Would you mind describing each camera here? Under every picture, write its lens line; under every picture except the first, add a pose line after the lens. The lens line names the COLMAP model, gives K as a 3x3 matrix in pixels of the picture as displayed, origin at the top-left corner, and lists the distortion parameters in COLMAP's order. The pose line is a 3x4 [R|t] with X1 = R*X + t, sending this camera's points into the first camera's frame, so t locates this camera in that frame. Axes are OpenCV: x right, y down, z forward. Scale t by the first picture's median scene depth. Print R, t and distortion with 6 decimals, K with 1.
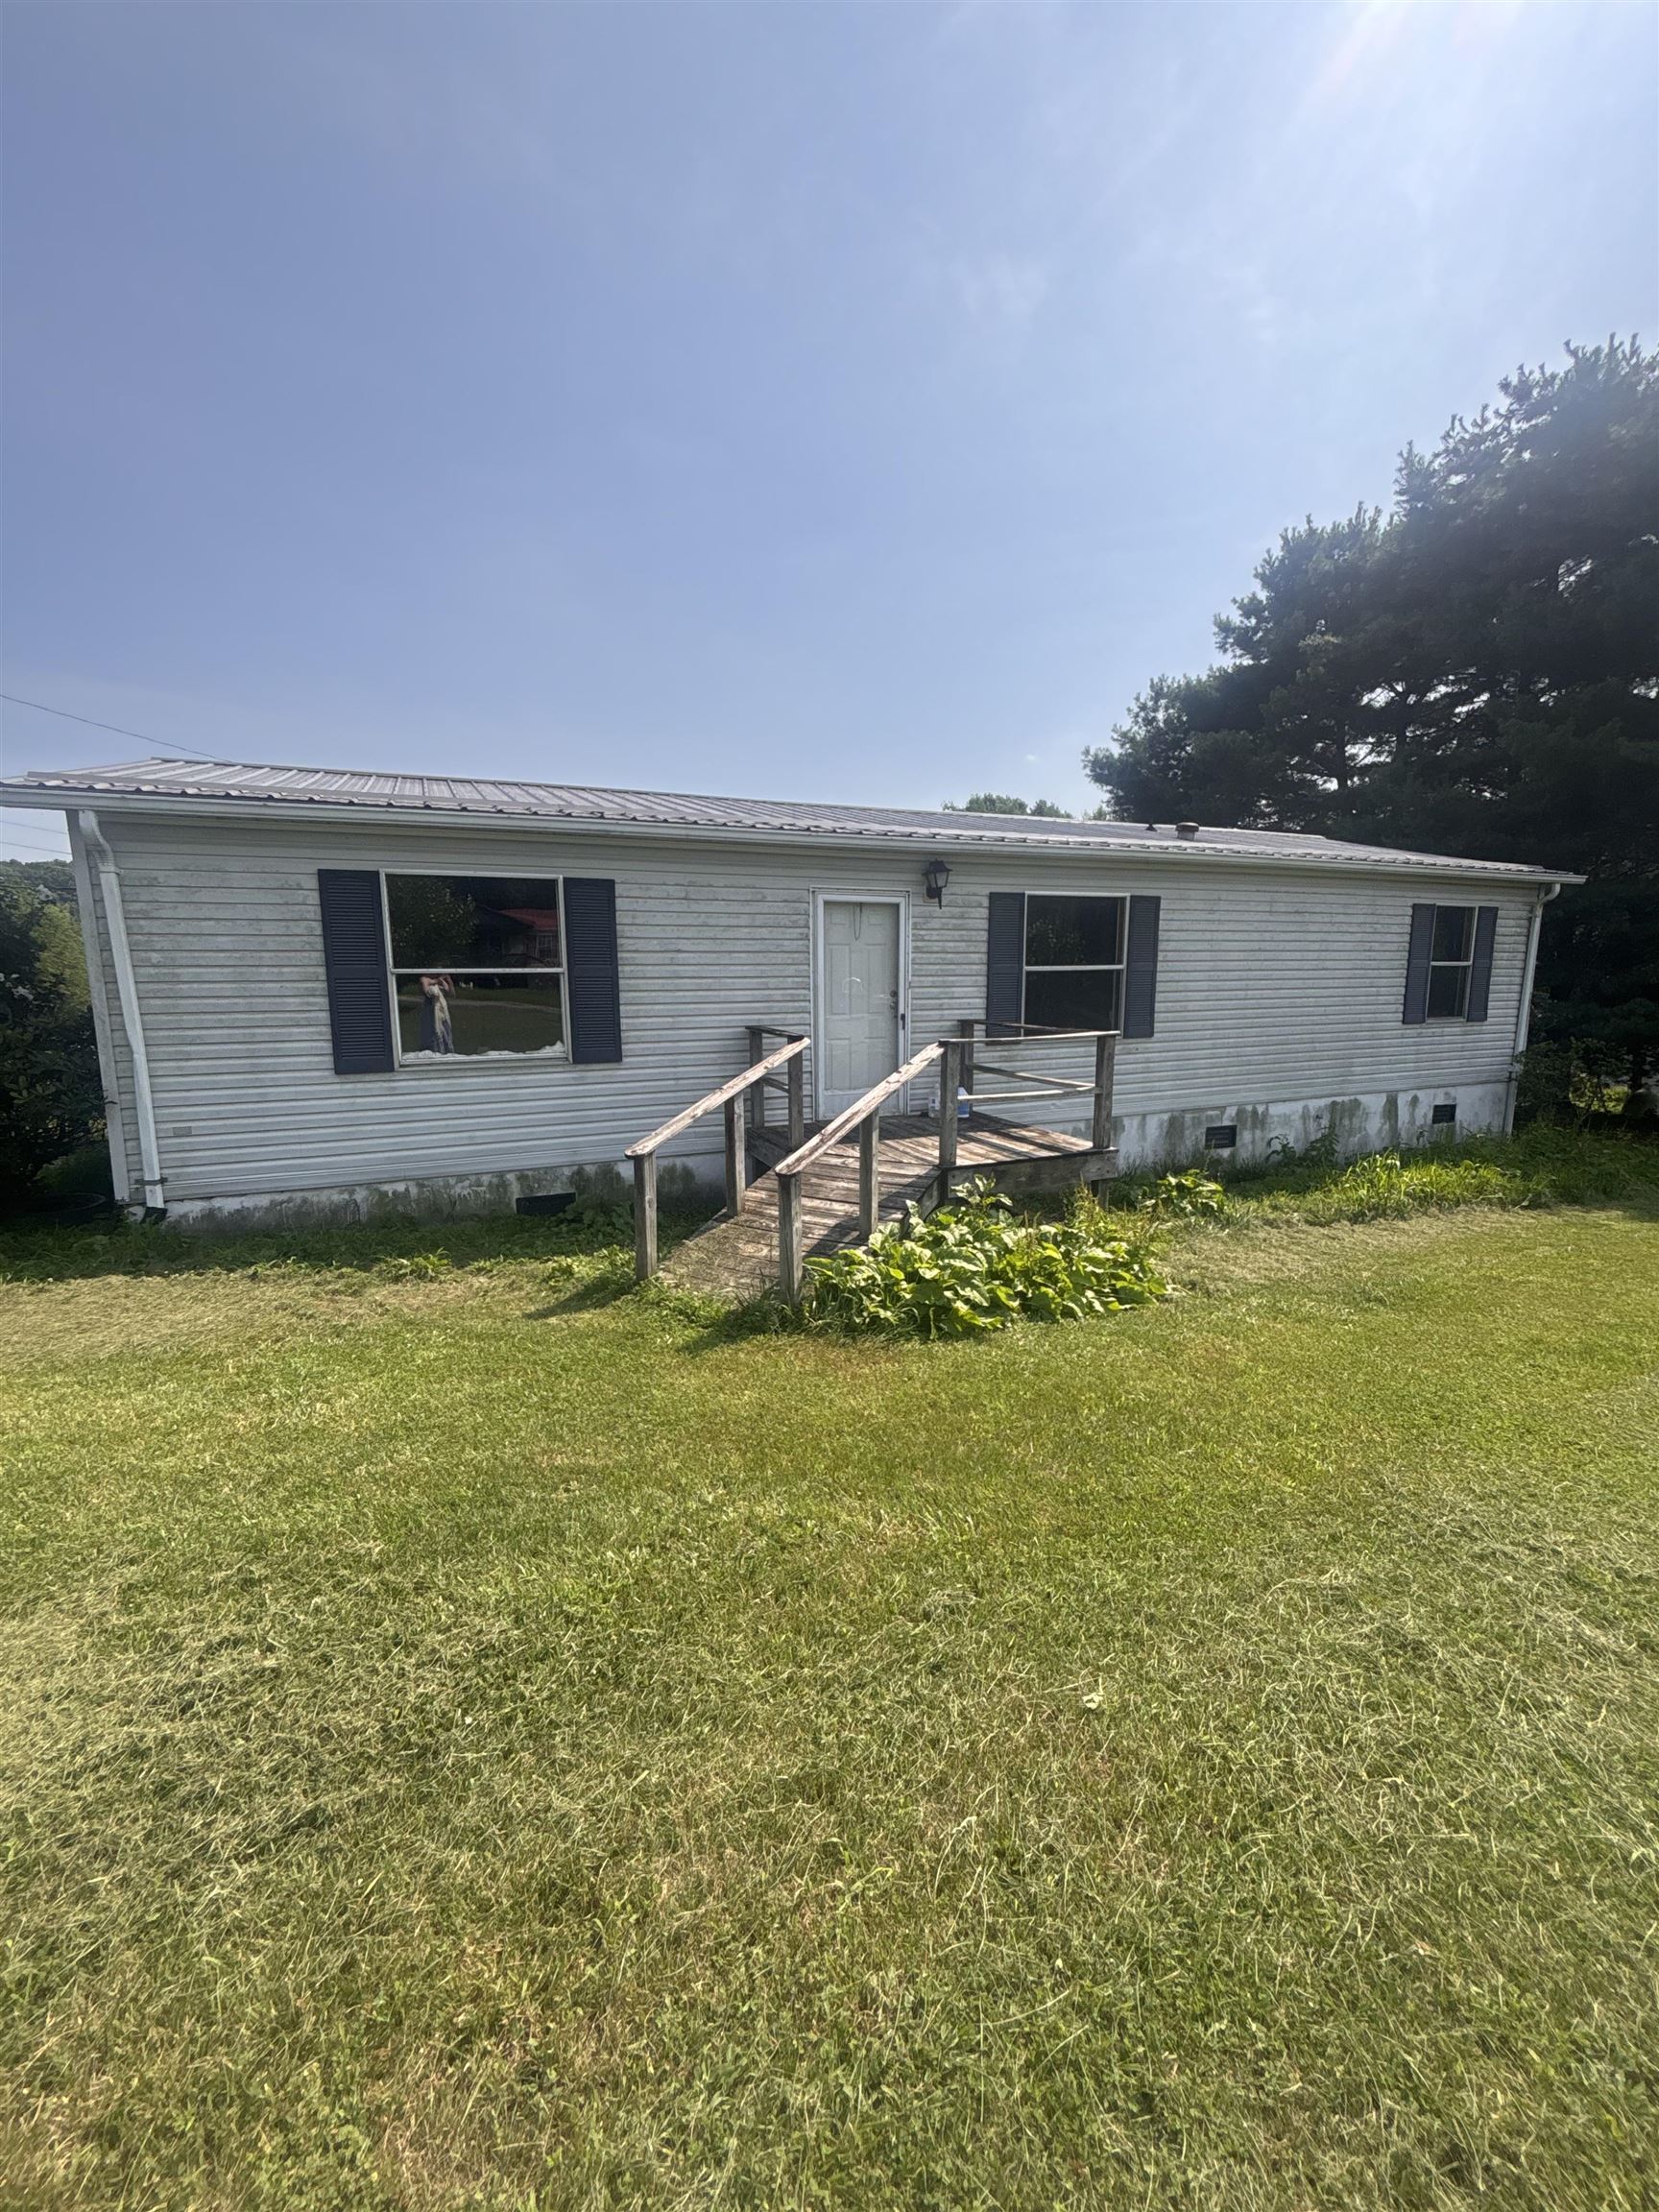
lens RADIAL K [[893.1, 0, 821.5], [0, 893.1, 1098.2], [0, 0, 1]] dist [-0.000612, 0.000727]
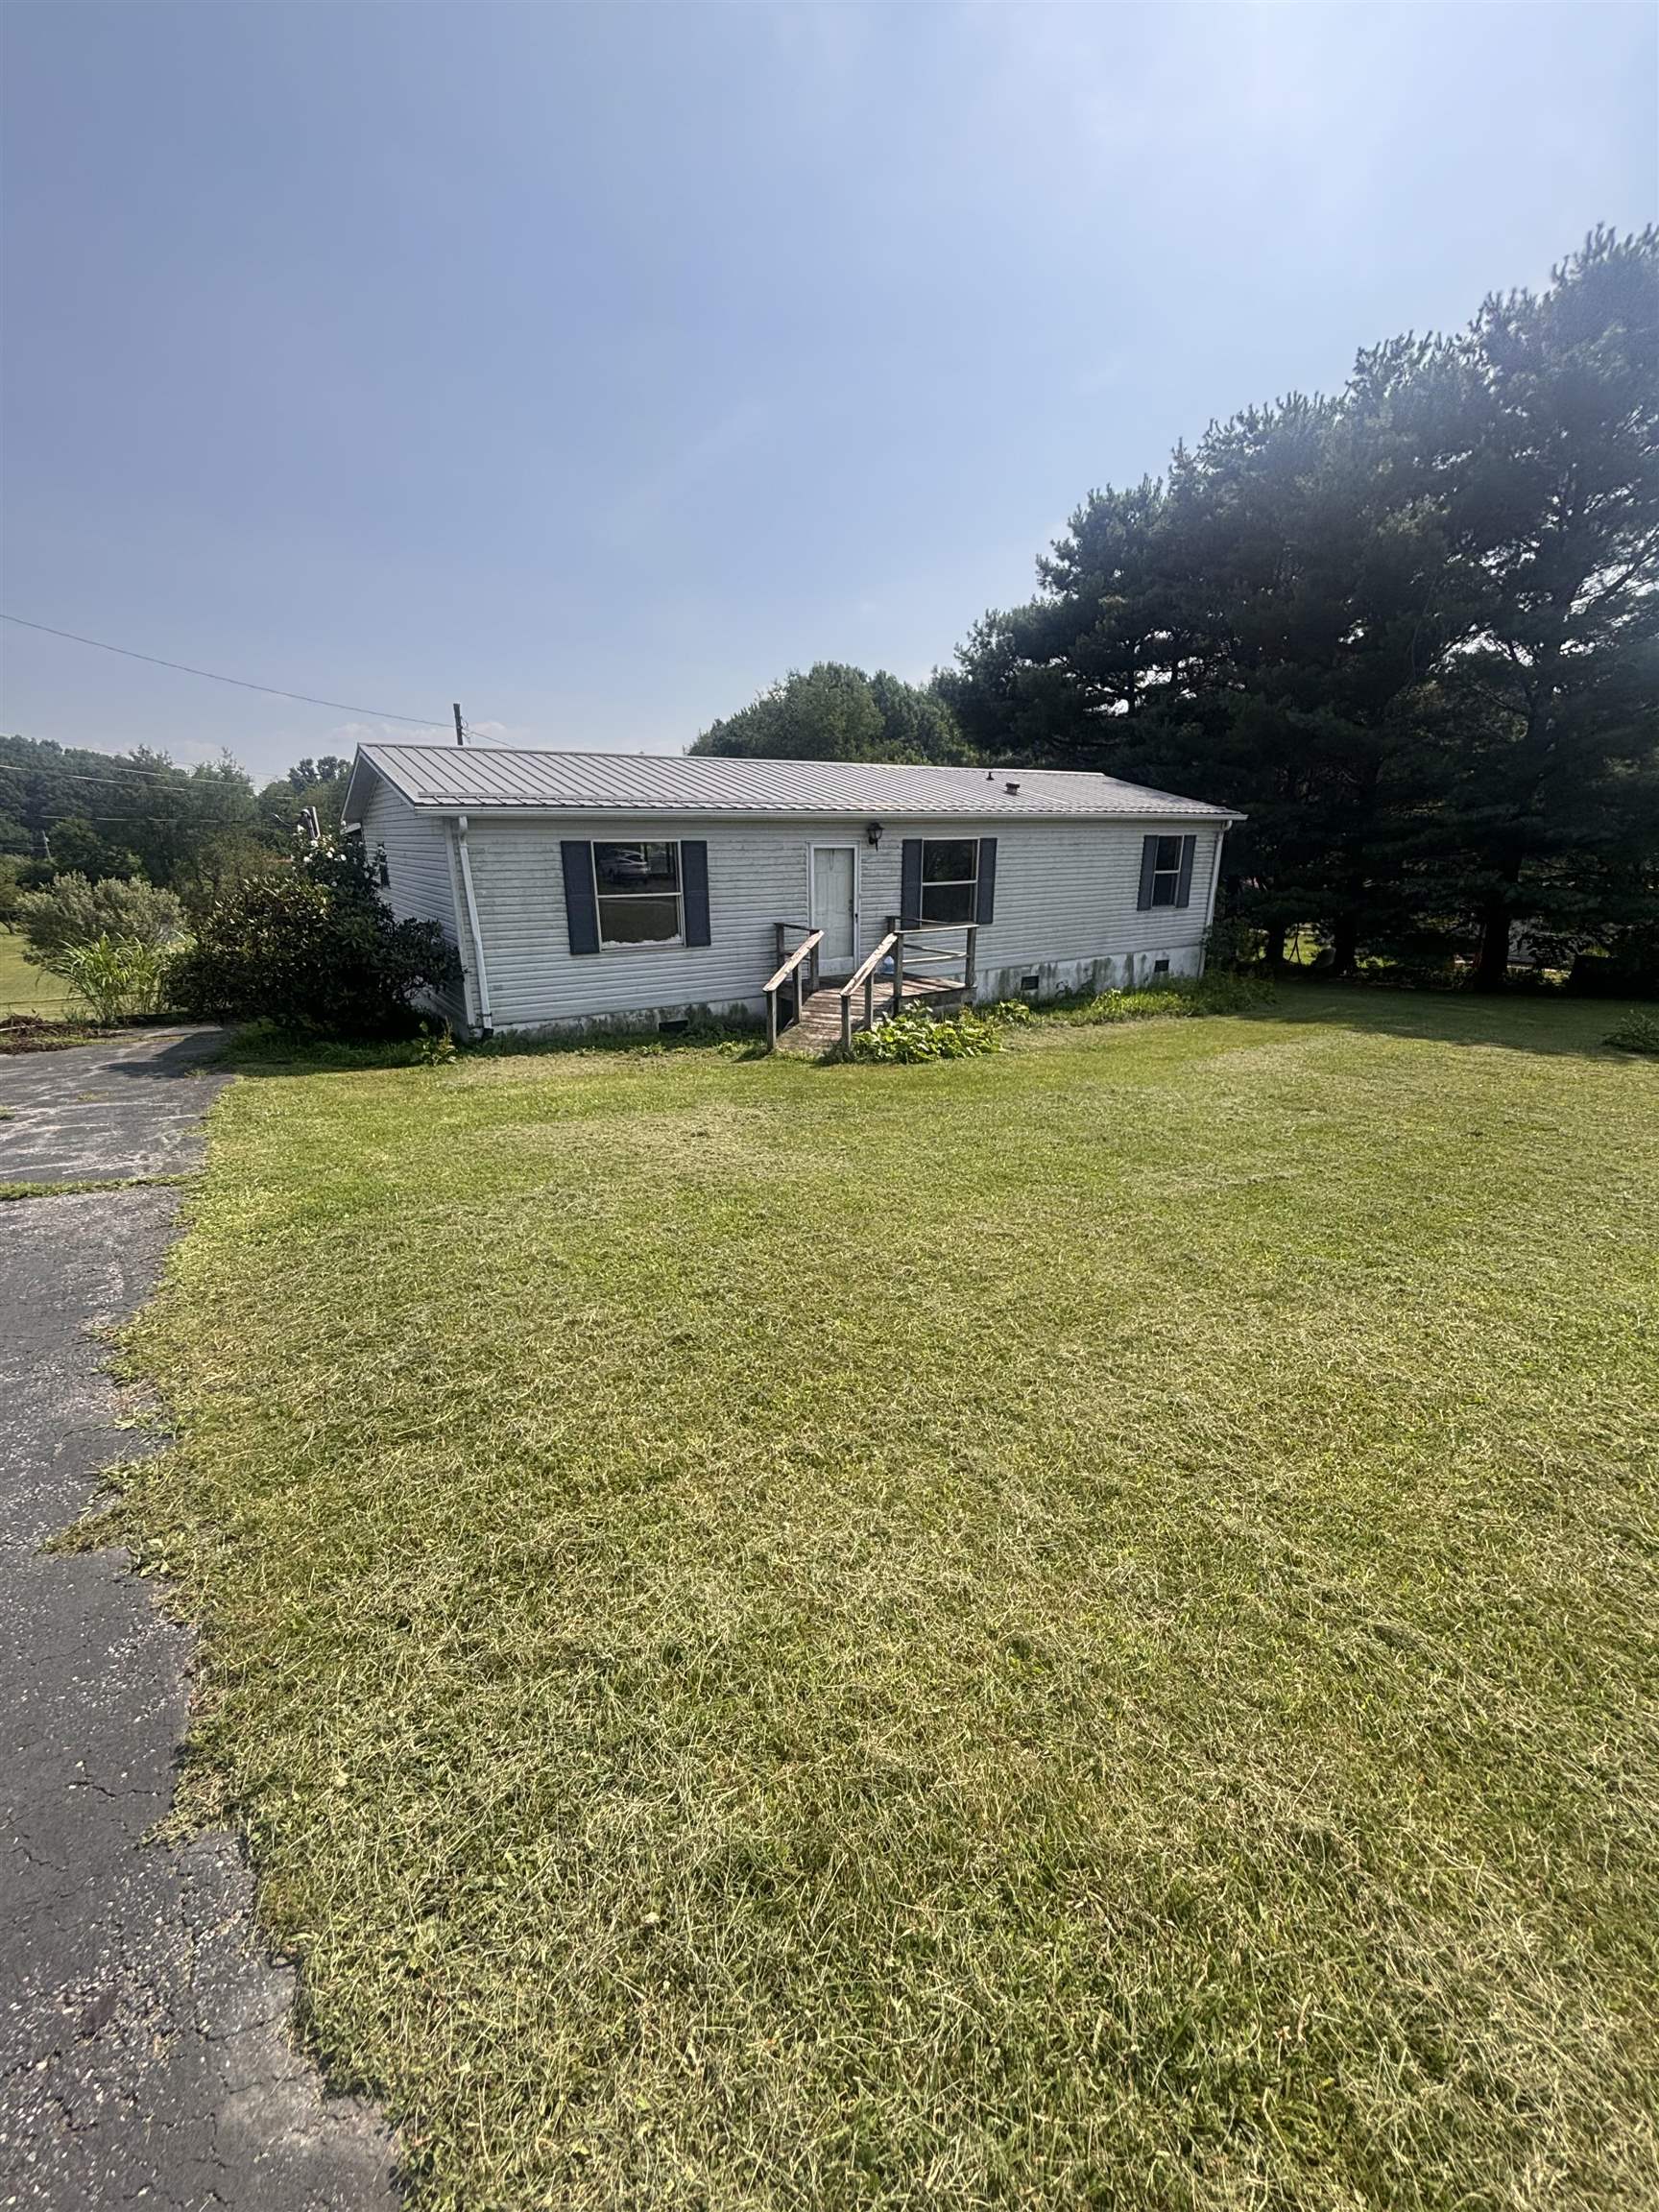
lens RADIAL K [[893.1, 0, 824.2], [0, 893.1, 1100.3], [0, 0, 1]] dist [-0.000612, 0.000727]
pose [[0.982912, -0.048714, 0.177511, -0.296247], [0.022219, 0.988693, 0.148297, 0.006052], [-0.182728, -0.141819, 0.972881, -0.727453]]
